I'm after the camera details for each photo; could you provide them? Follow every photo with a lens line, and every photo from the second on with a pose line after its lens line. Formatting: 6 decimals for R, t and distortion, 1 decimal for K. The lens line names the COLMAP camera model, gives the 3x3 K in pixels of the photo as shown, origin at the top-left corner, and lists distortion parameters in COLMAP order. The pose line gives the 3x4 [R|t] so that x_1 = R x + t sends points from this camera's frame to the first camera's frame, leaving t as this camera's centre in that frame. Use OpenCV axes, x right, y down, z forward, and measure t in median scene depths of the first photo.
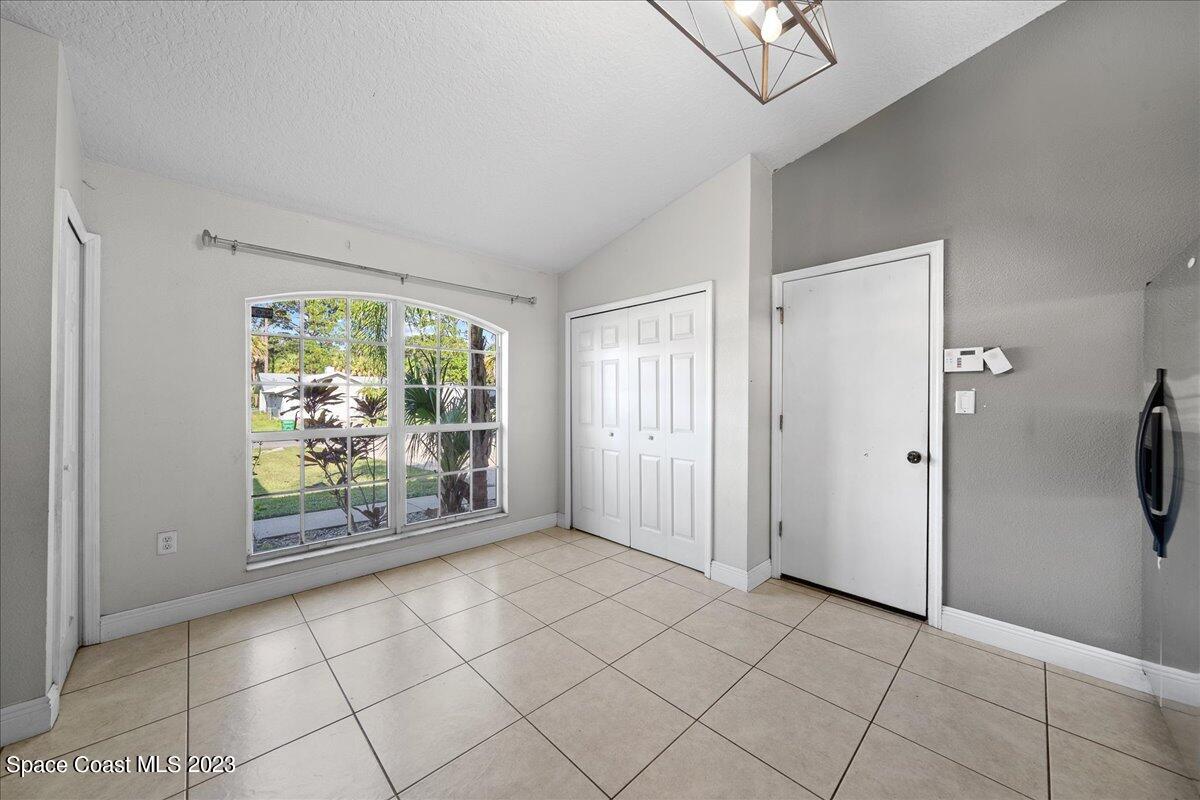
lens RADIAL K [[420.9, 0, 604.1], [0, 420.9, 396.4], [0, 0, 1]] dist [-0.003320, -0.000033]
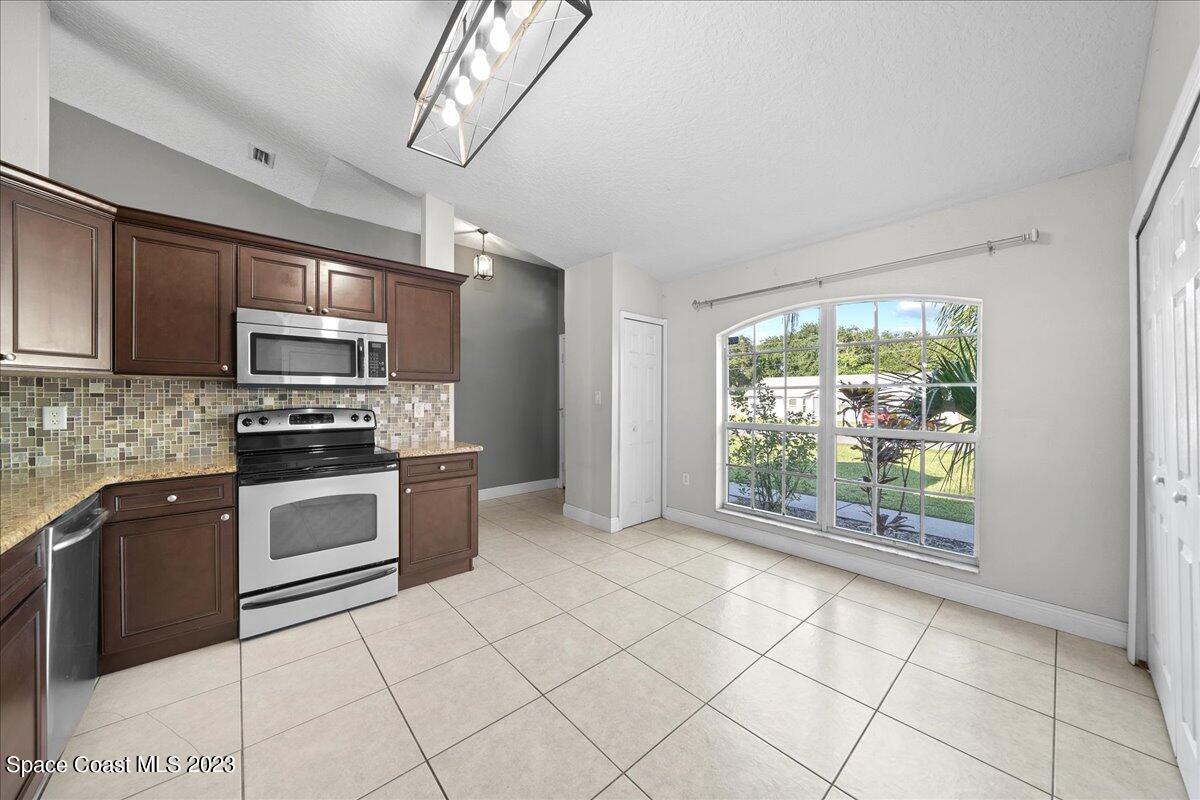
lens RADIAL K [[420.9, 0, 606.5], [0, 420.9, 398.9], [0, 0, 1]] dist [-0.003320, -0.000033]
pose [[-0.047166, -0.002992, -0.998883, 0.608012], [0.004925, 0.999983, -0.003228, 0.004773], [0.998875, -0.005072, -0.047151, 0.567401]]
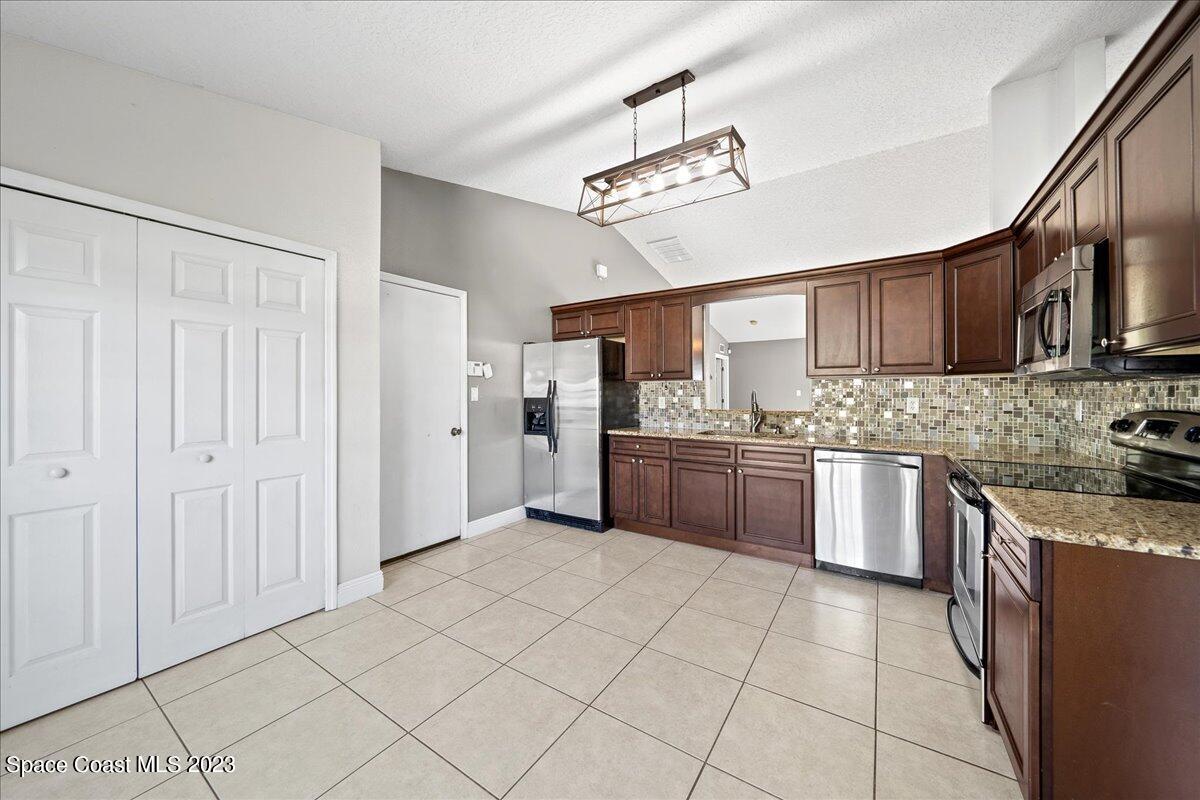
lens RADIAL K [[420.9, 0, 591.7], [0, 420.9, 394.5], [0, 0, 1]] dist [-0.003320, -0.000033]
pose [[-0.188576, -0.007971, 0.982026, -0.664504], [-0.006052, 0.999958, 0.006954, -0.000022], [-0.982040, -0.004632, -0.188616, 0.666297]]
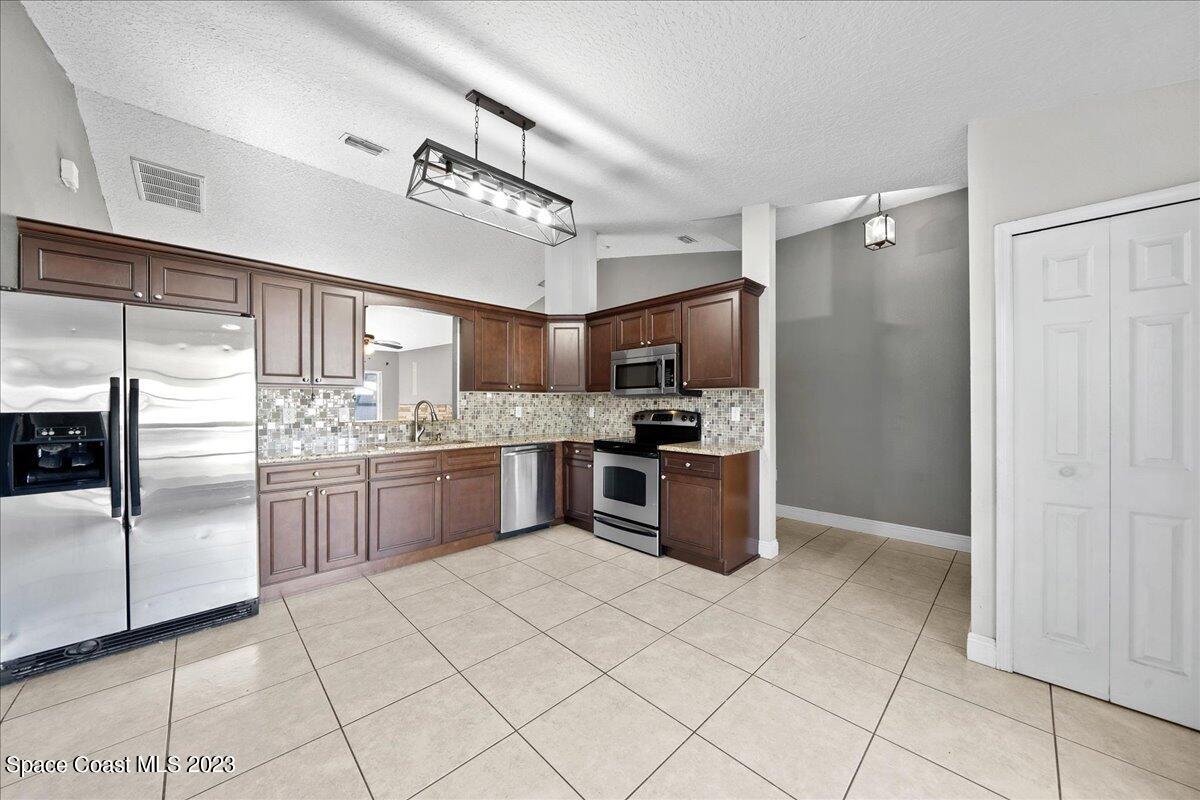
lens RADIAL K [[420.9, 0, 591.3], [0, 420.9, 406.3], [0, 0, 1]] dist [-0.003320, -0.000033]
pose [[-0.999521, -0.005102, 0.030527, -0.102180], [-0.005121, 0.999987, -0.000523, 0.008433], [-0.030524, -0.000679, -0.999534, 1.220470]]
